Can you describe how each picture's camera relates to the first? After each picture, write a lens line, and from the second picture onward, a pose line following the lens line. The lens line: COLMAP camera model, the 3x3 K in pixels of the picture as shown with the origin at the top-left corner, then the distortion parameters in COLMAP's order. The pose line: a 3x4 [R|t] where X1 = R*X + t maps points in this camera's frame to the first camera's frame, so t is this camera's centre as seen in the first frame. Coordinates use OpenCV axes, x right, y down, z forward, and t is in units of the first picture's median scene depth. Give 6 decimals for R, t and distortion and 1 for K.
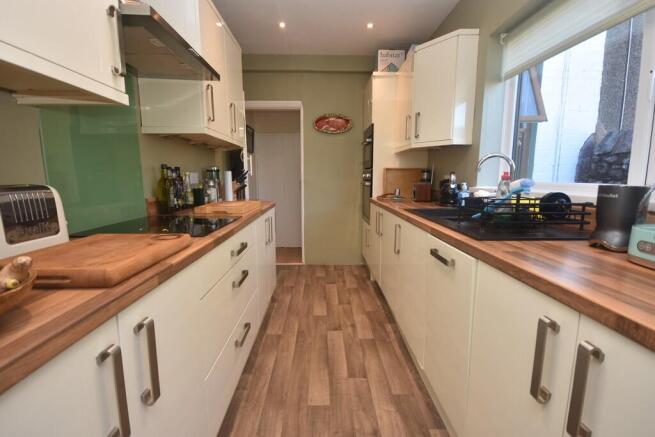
lens RADIAL K [[287.7, 0, 327.5], [0, 287.7, 216.6], [0, 0, 1]] dist [-0.017108, -0.003901]
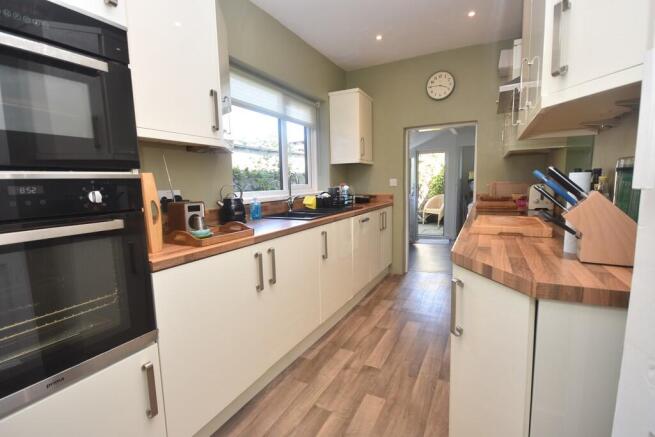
lens RADIAL K [[287.7, 0, 327.9], [0, 287.7, 217.4], [0, 0, 1]] dist [-0.017108, -0.003901]
pose [[-0.864874, -0.036771, 0.500640, -0.277040], [0.098184, 0.965660, 0.240543, -0.254512], [-0.492293, 0.257194, -0.831564, 1.696077]]
